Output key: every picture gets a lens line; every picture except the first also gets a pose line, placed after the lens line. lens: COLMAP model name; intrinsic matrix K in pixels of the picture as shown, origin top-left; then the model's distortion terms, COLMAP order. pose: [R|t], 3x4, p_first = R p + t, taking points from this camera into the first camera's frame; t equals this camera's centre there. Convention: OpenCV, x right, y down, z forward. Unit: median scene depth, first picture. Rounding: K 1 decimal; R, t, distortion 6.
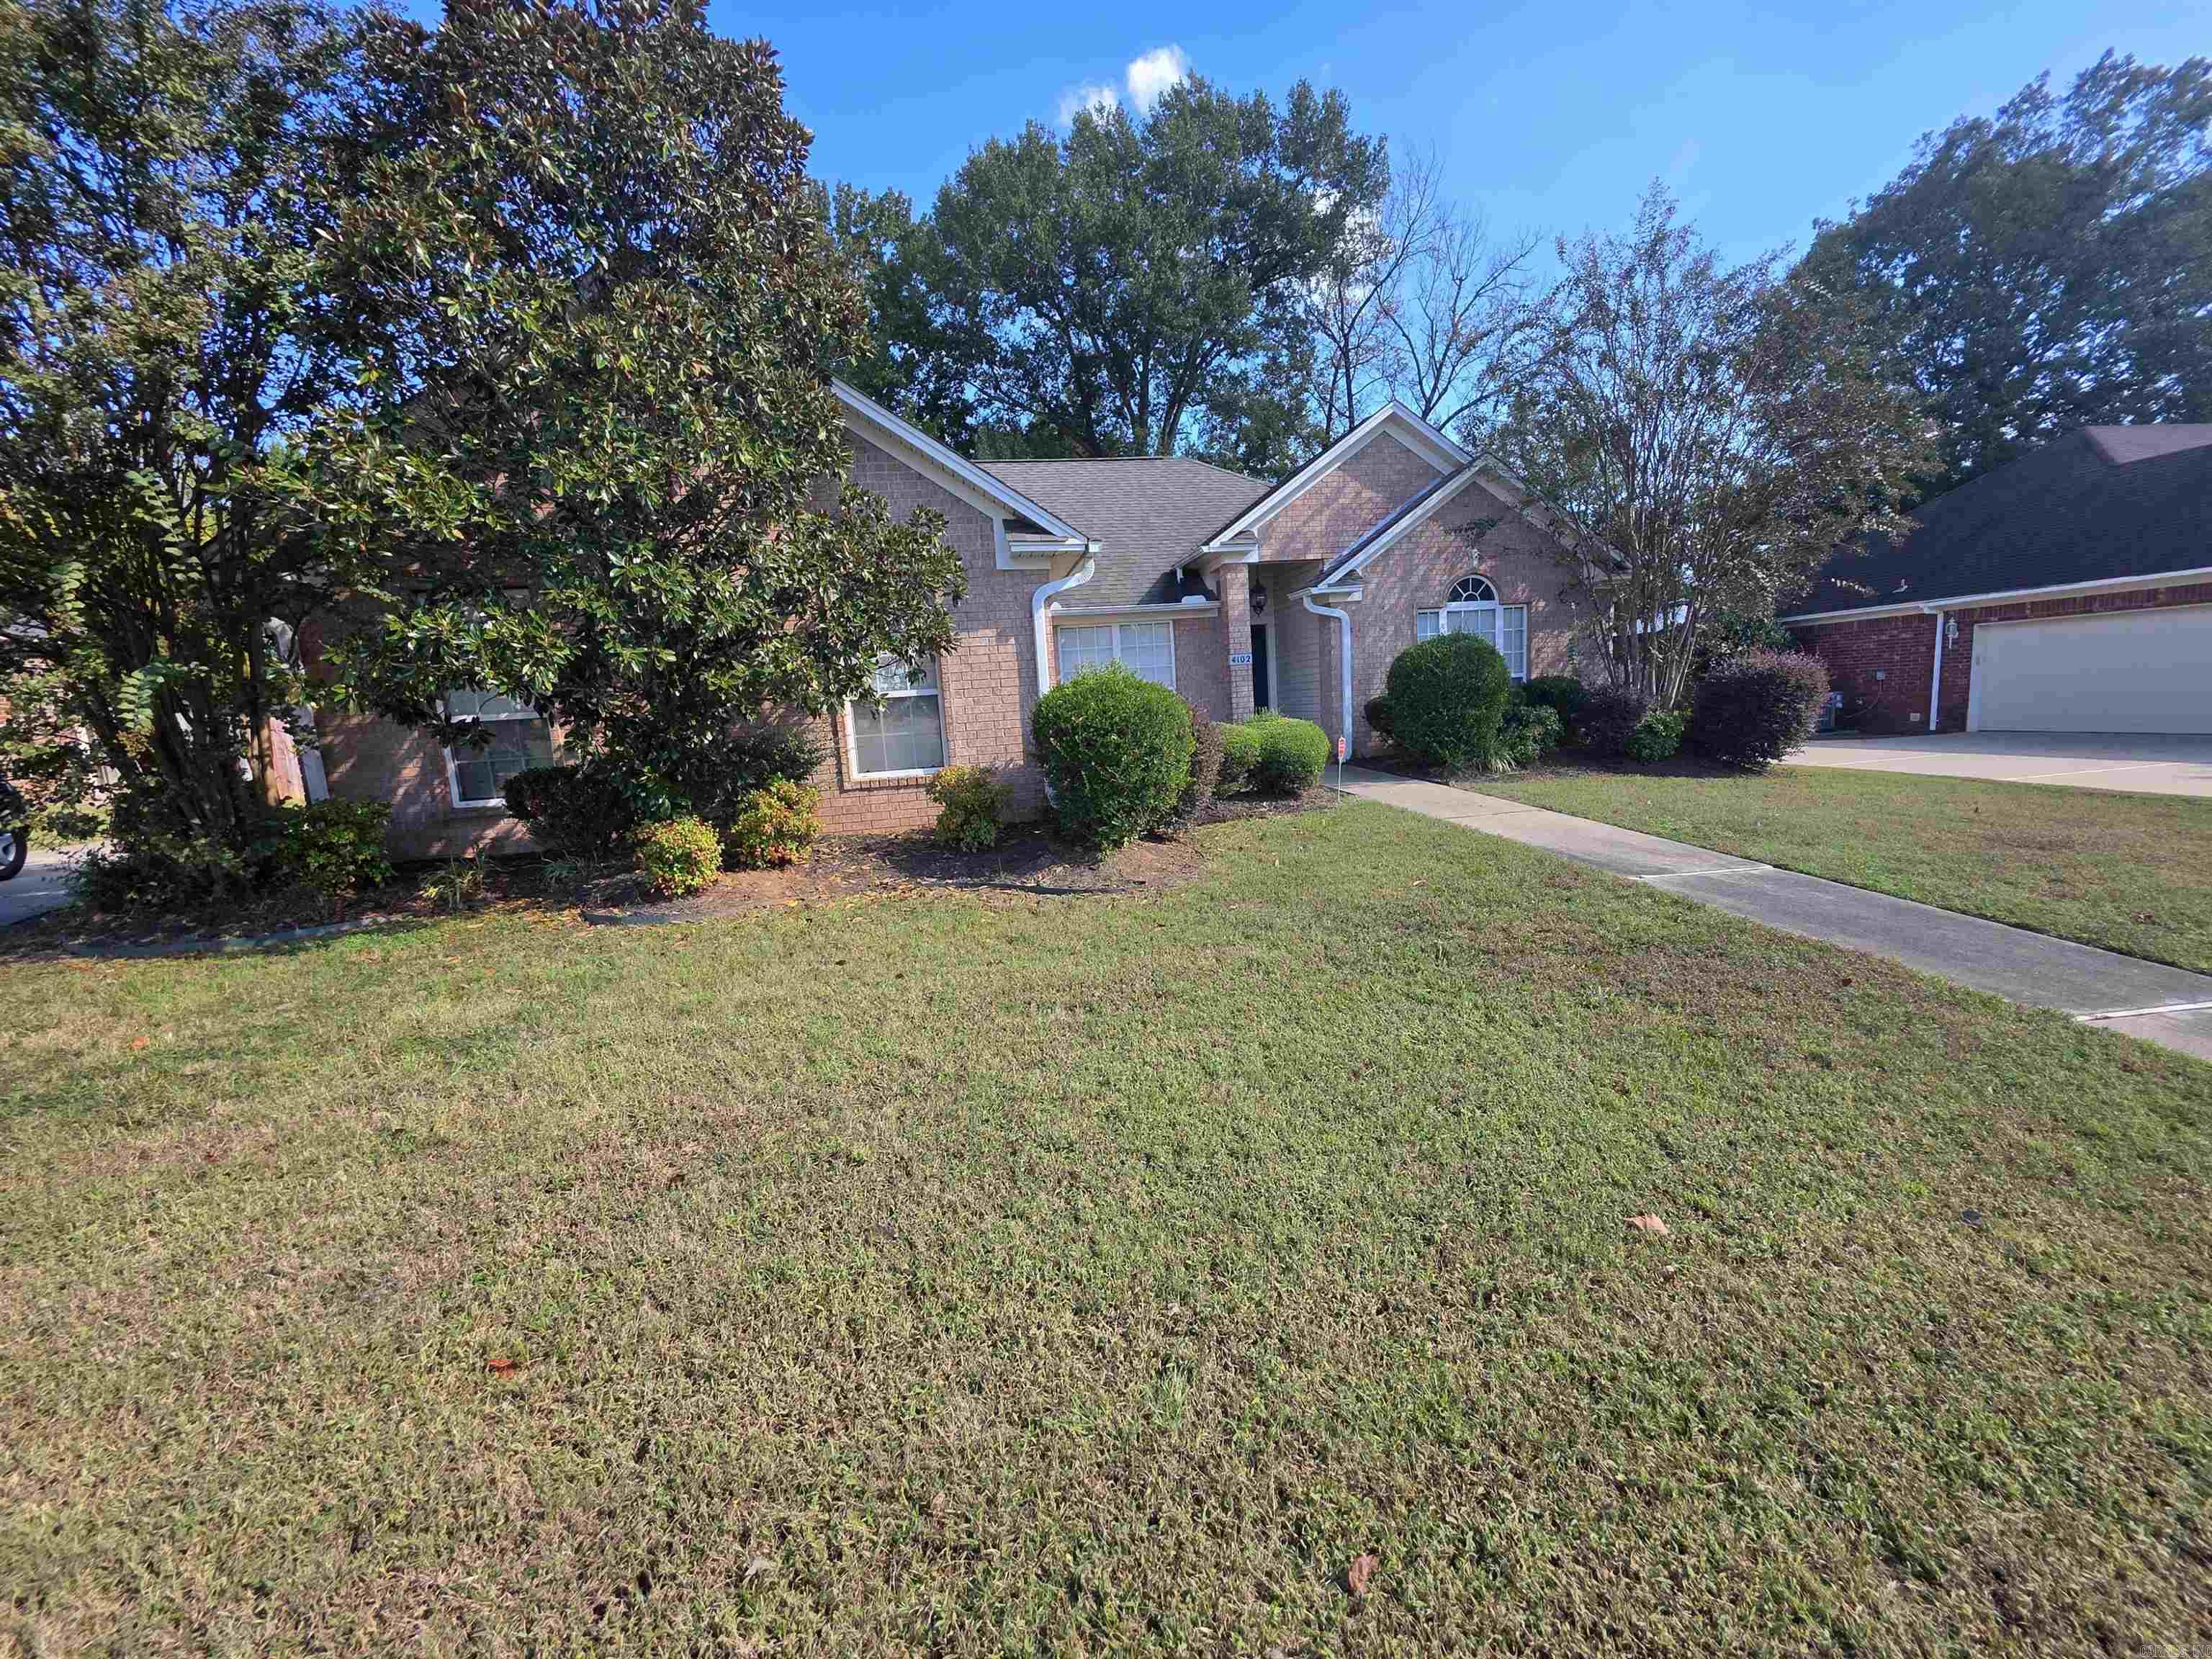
lens RADIAL K [[886.1, 0, 1110.0], [0, 886.1, 827.8], [0, 0, 1]] dist [0.001160, -0.001012]
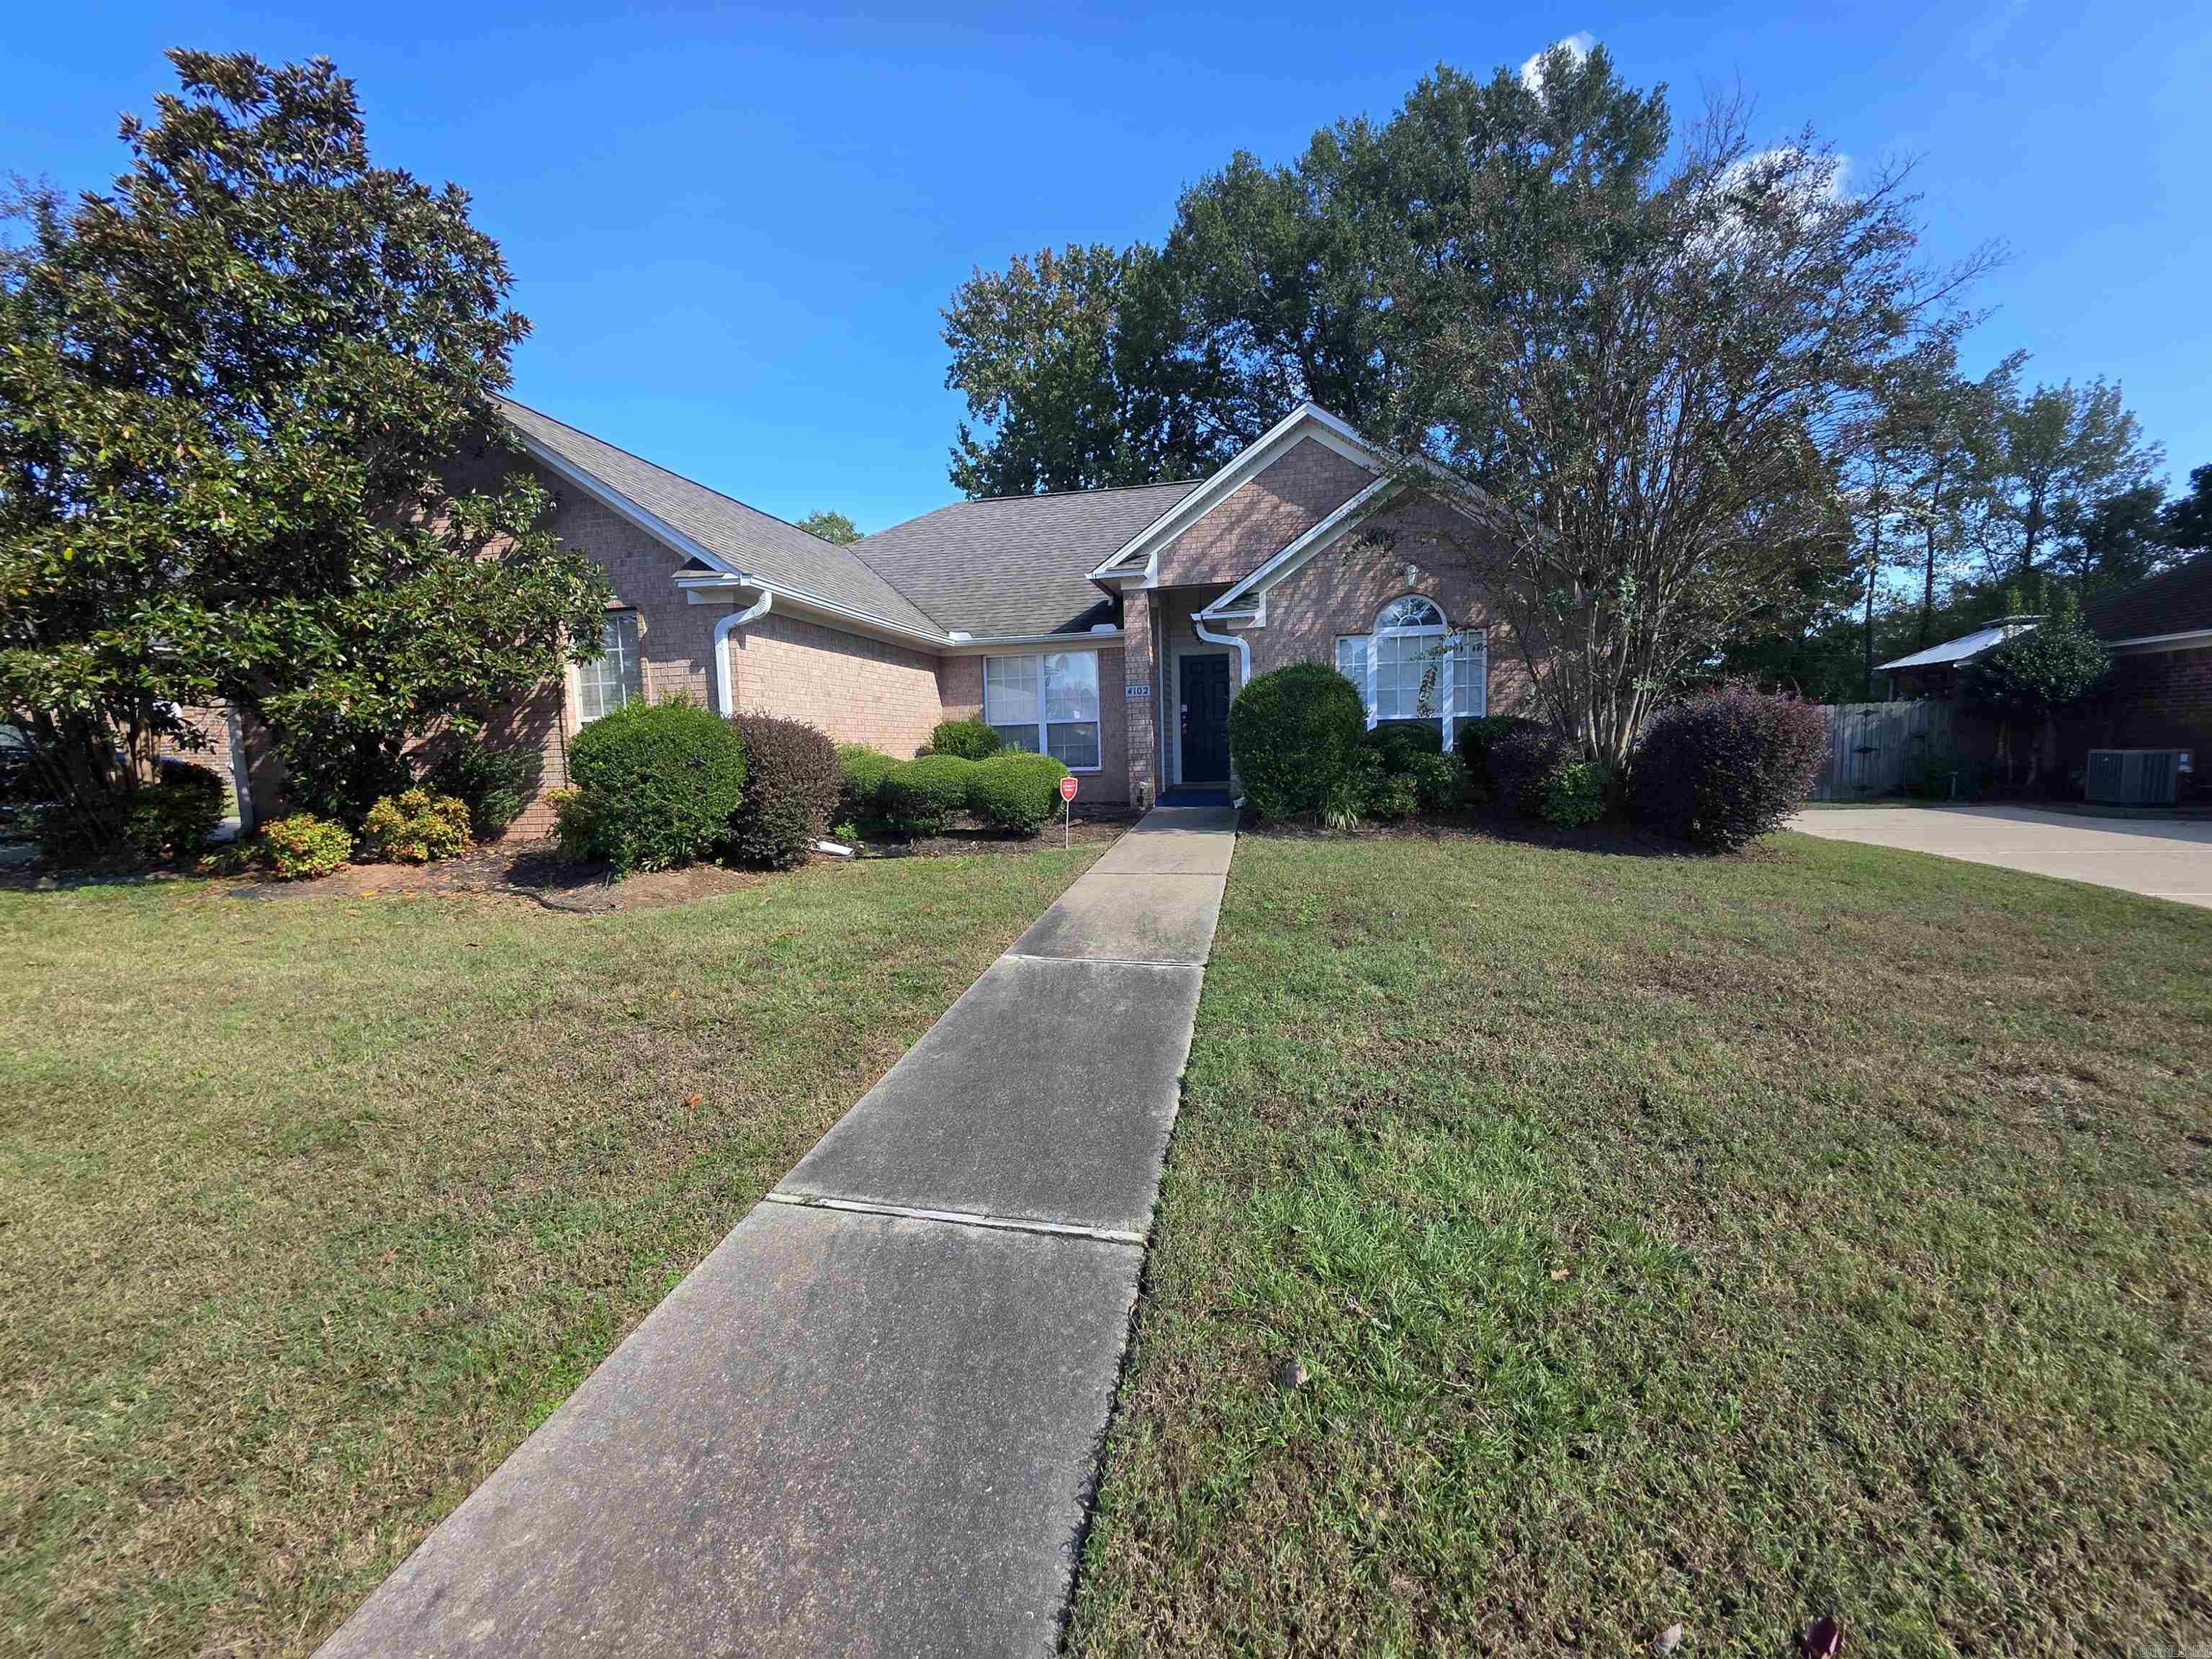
lens RADIAL K [[886.1, 0, 1110.0], [0, 886.1, 827.8], [0, 0, 1]] dist [0.001160, -0.001012]
pose [[0.934894, 0.067493, -0.348452, 0.462215], [-0.077410, 0.996892, -0.014599, -0.030026], [0.346384, 0.040622, 0.937213, 0.119281]]
